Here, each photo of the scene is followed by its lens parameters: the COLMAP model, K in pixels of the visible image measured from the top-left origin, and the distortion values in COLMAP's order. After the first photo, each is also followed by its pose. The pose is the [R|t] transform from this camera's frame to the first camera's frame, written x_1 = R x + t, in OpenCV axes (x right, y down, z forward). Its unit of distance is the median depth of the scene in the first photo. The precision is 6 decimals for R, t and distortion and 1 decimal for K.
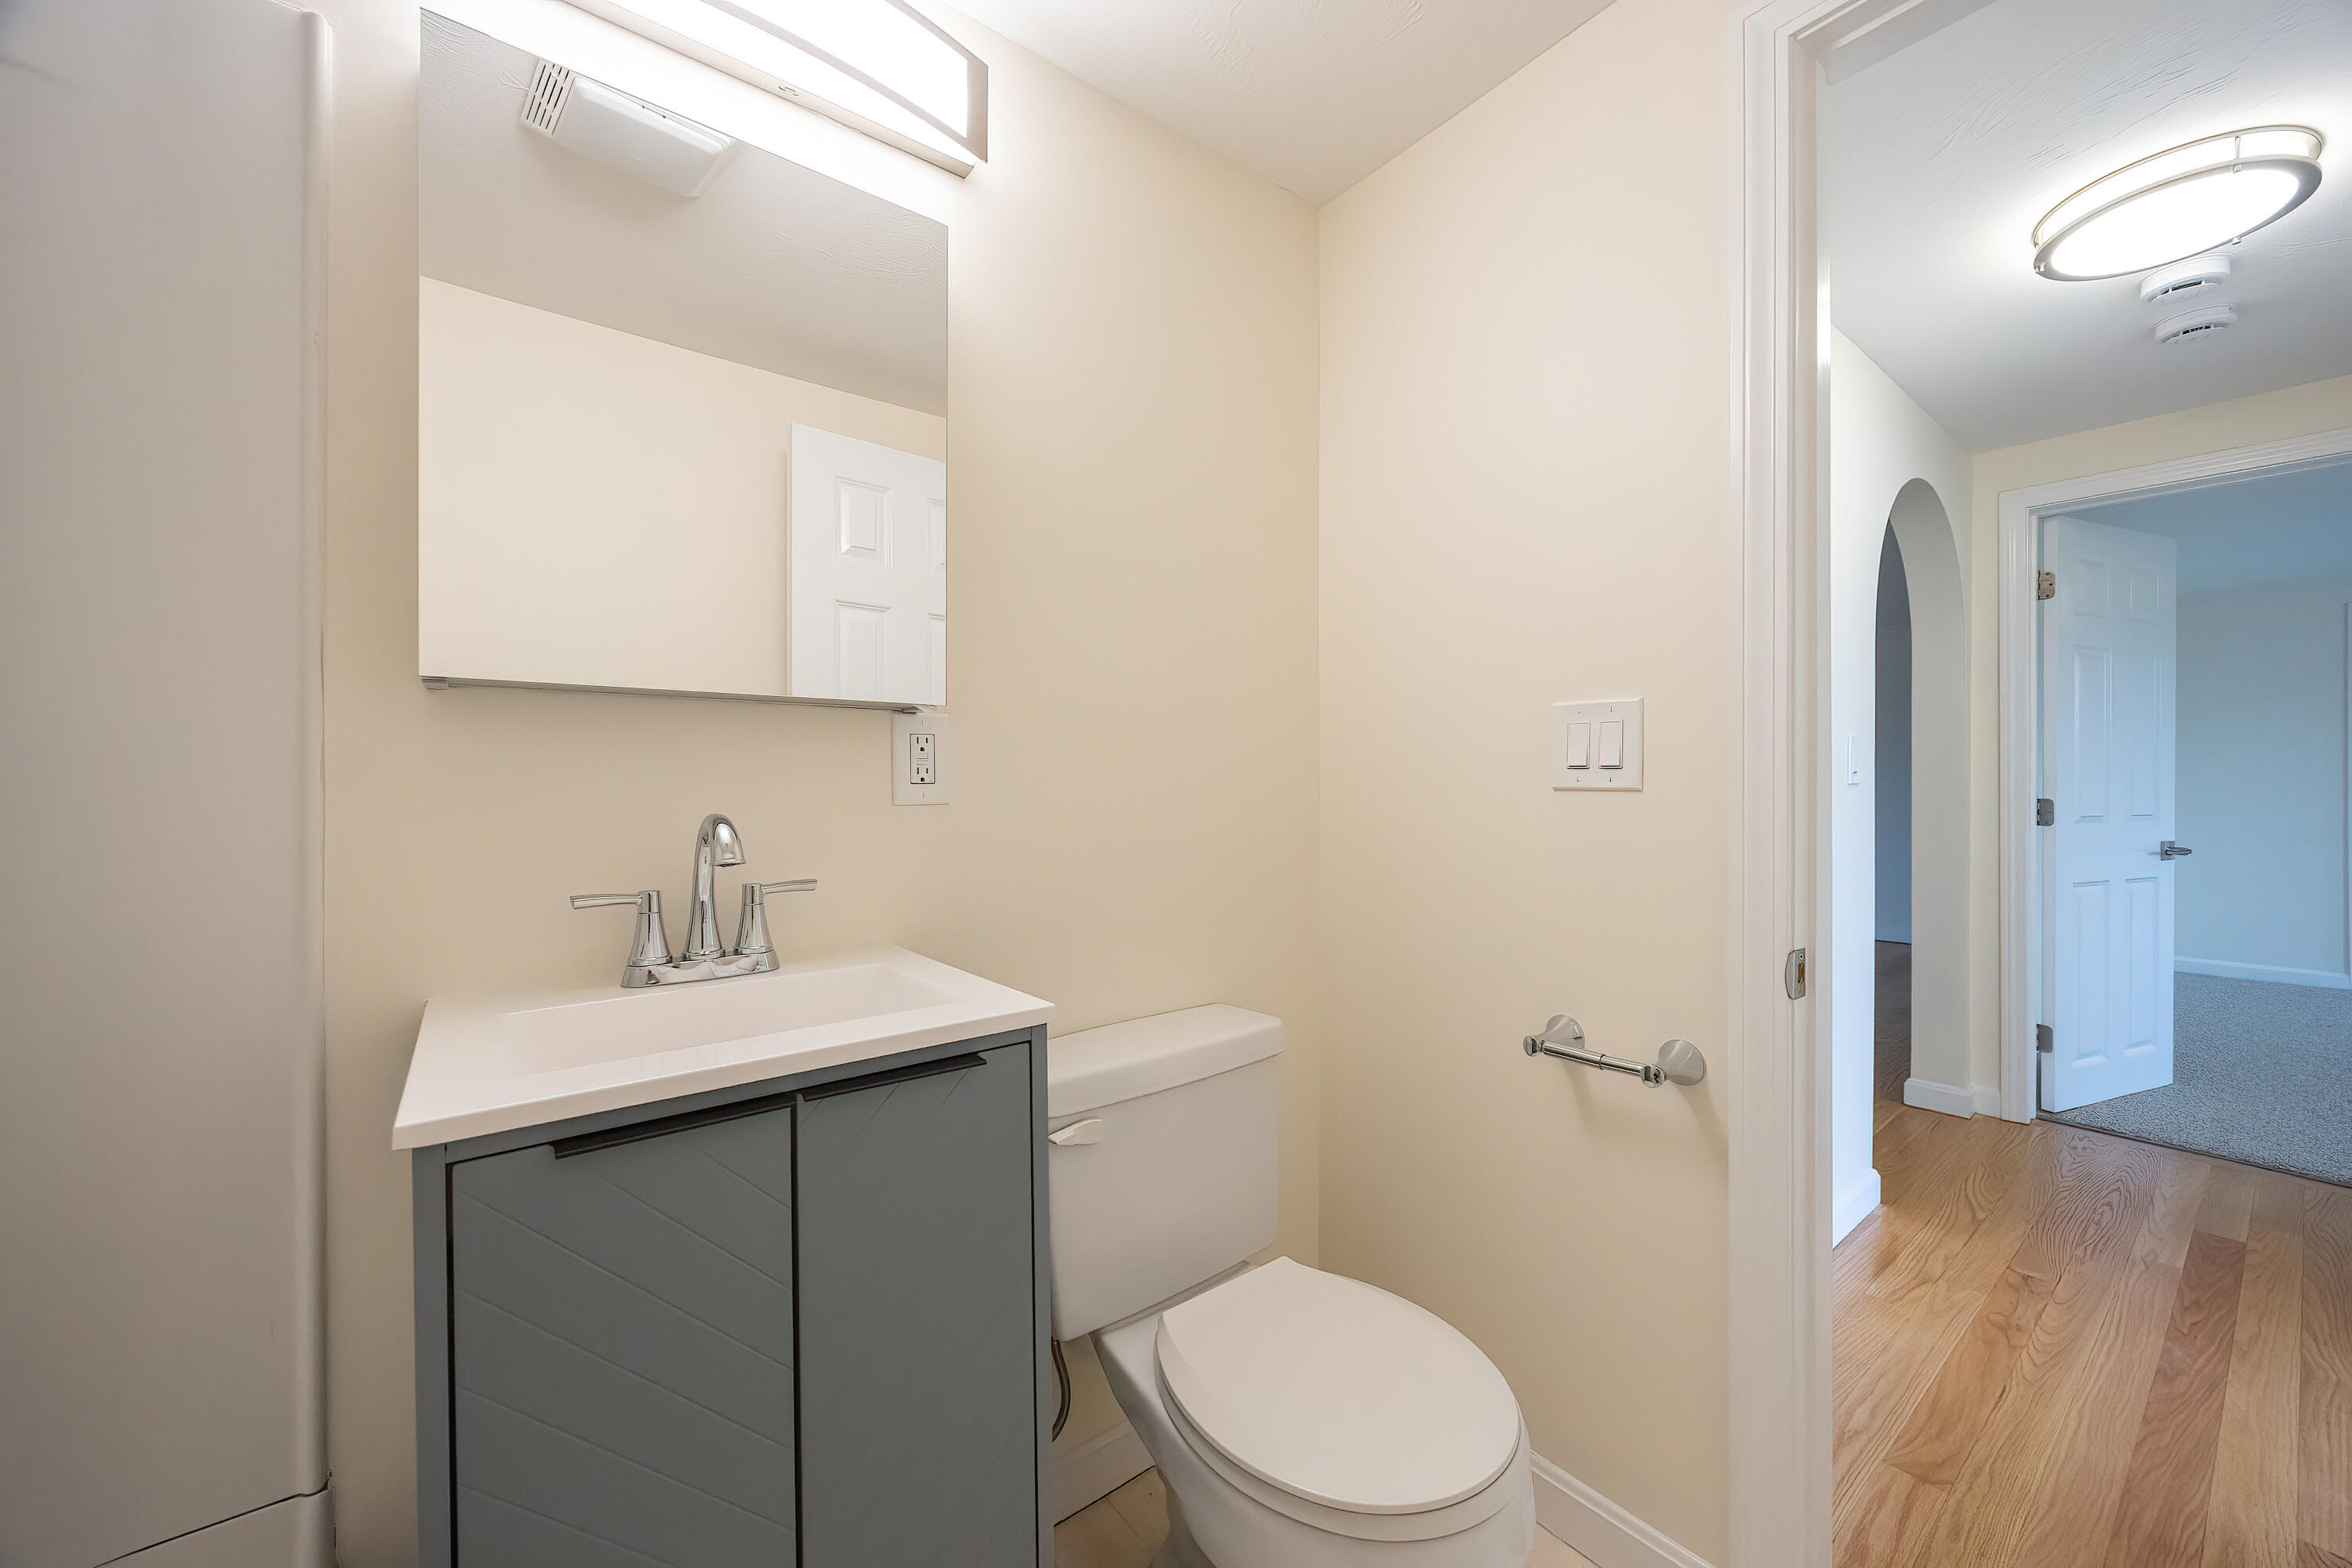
lens RADIAL K [[783.0, 0, 1169.2], [0, 783.0, 797.7], [0, 0, 1]] dist [0.000411, -0.000282]
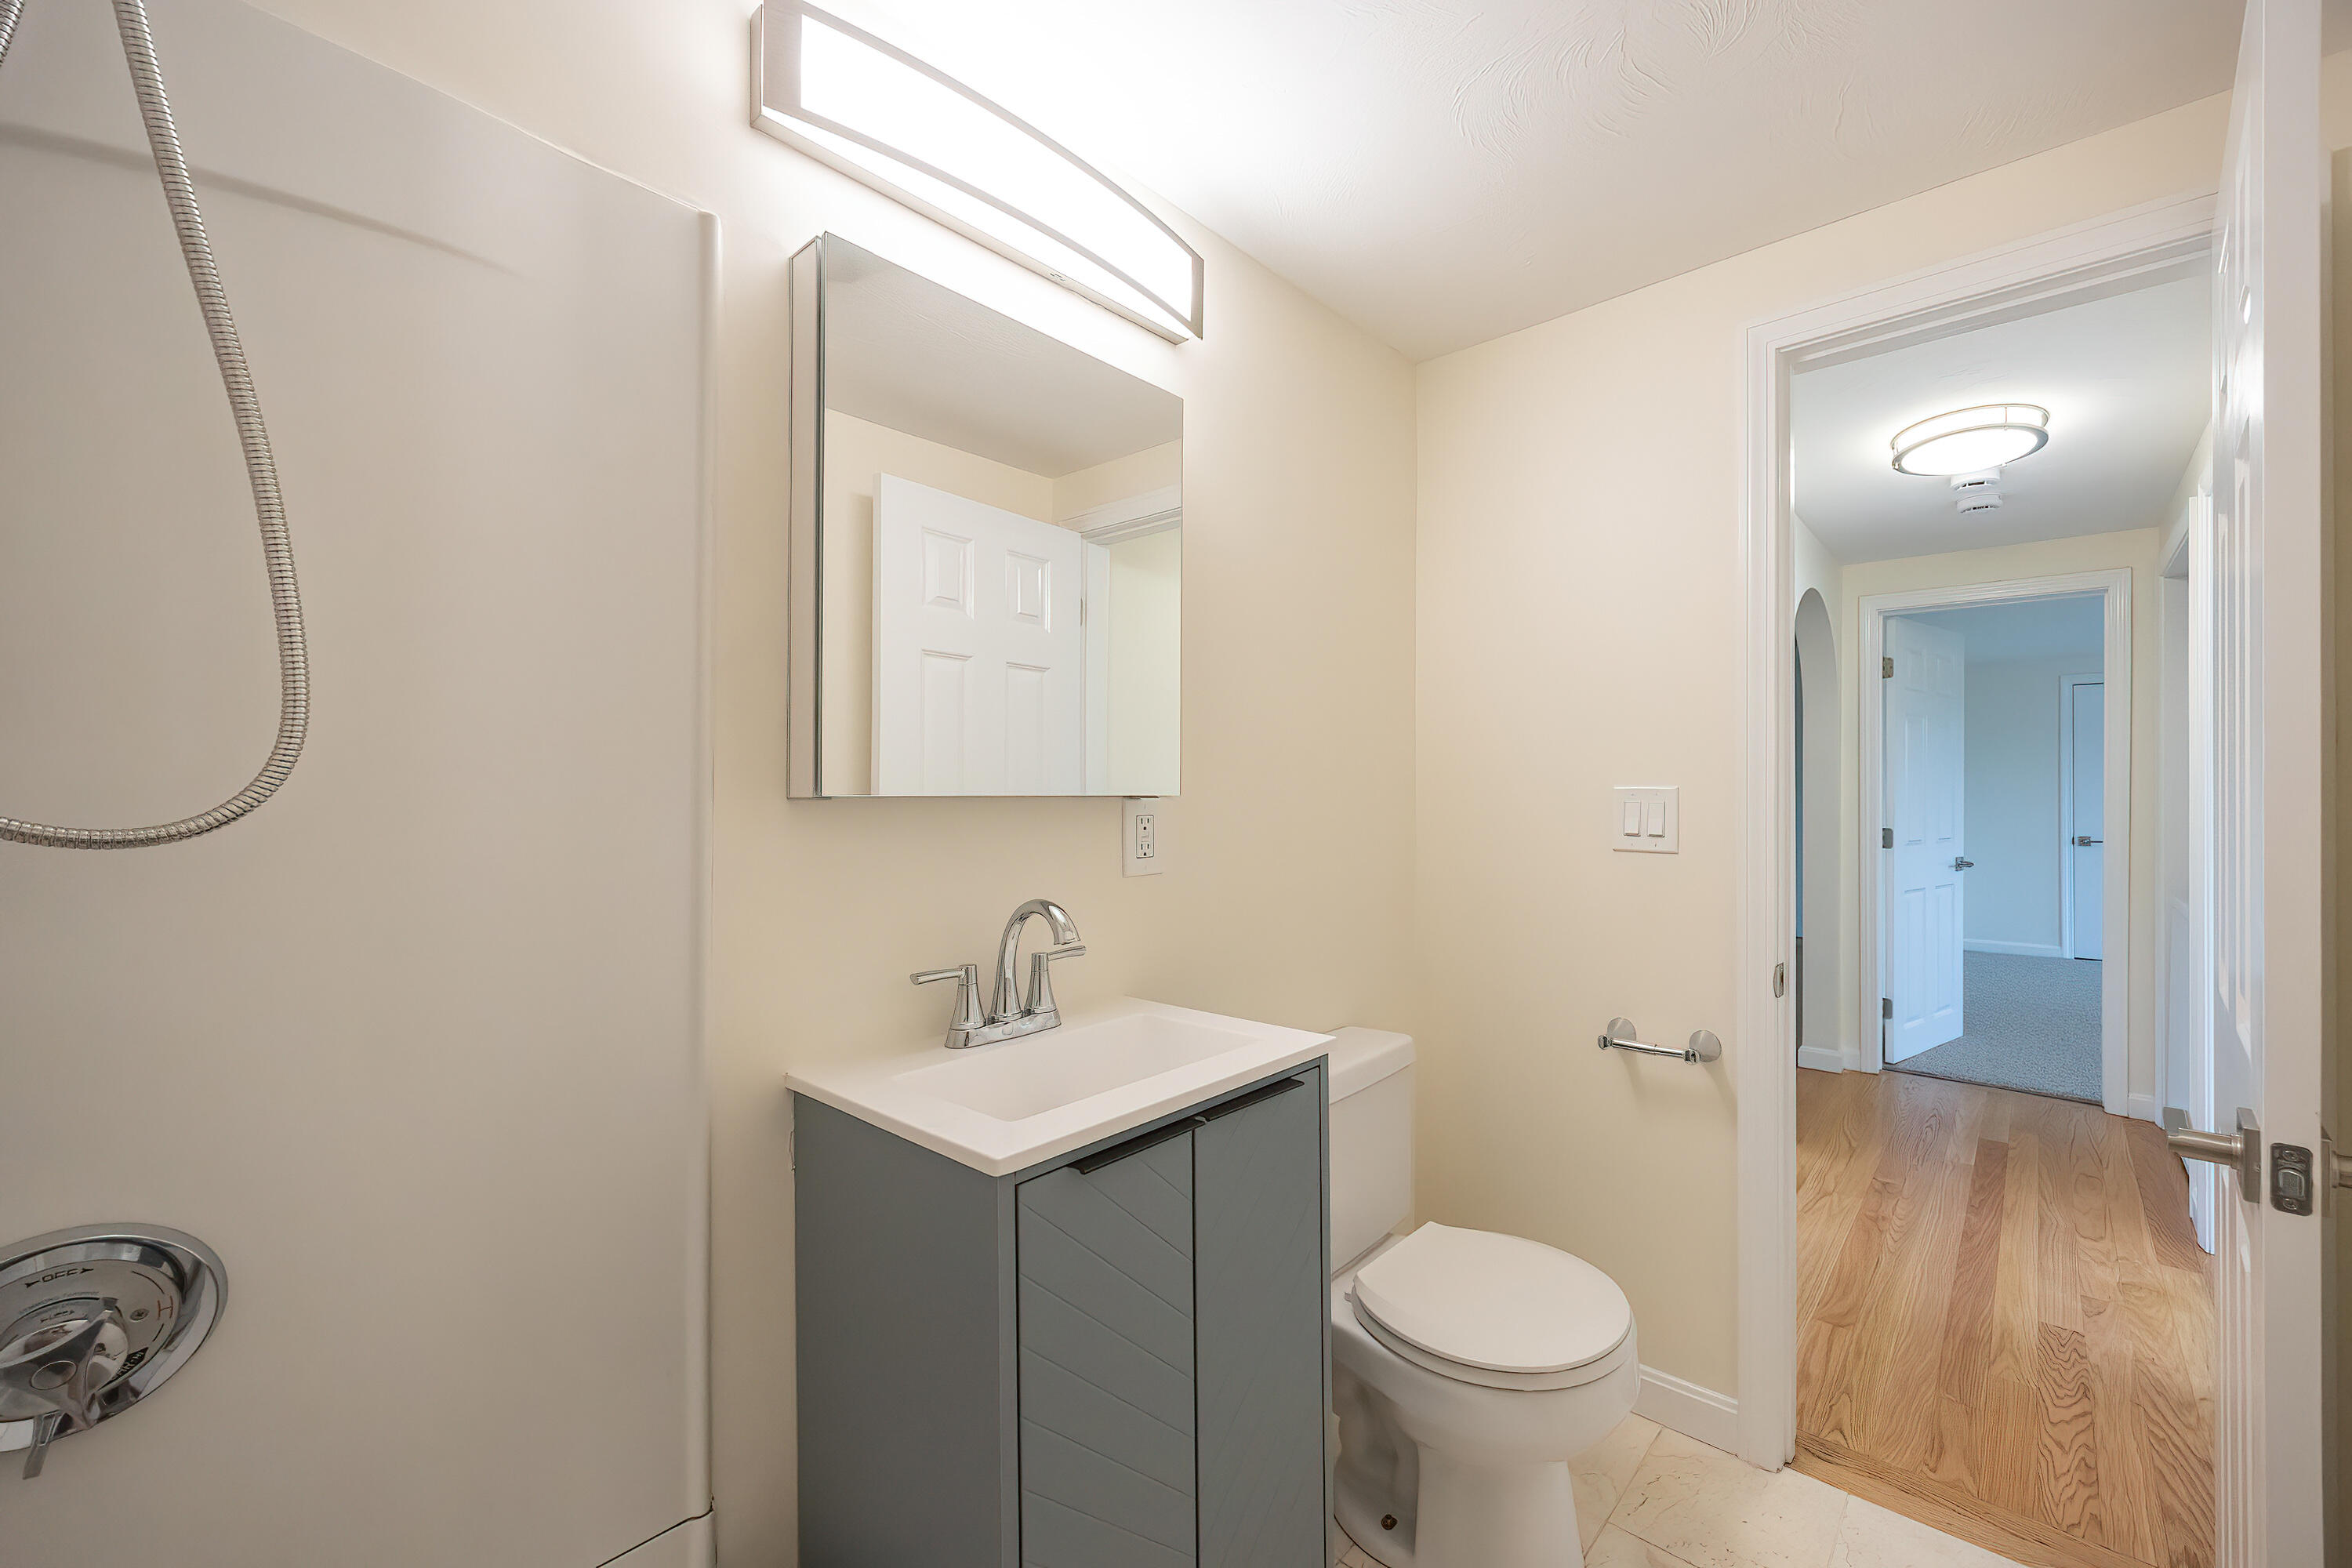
lens RADIAL K [[941.5, 0, 1183.3], [0, 941.5, 773.6], [0, 0, 1]] dist [0.000927, 0.000860]
pose [[0.972383, -0.006790, 0.233293, -0.603342], [0.005771, 0.999971, 0.005050, -0.154774], [-0.233321, -0.003565, 0.972393, -0.398932]]
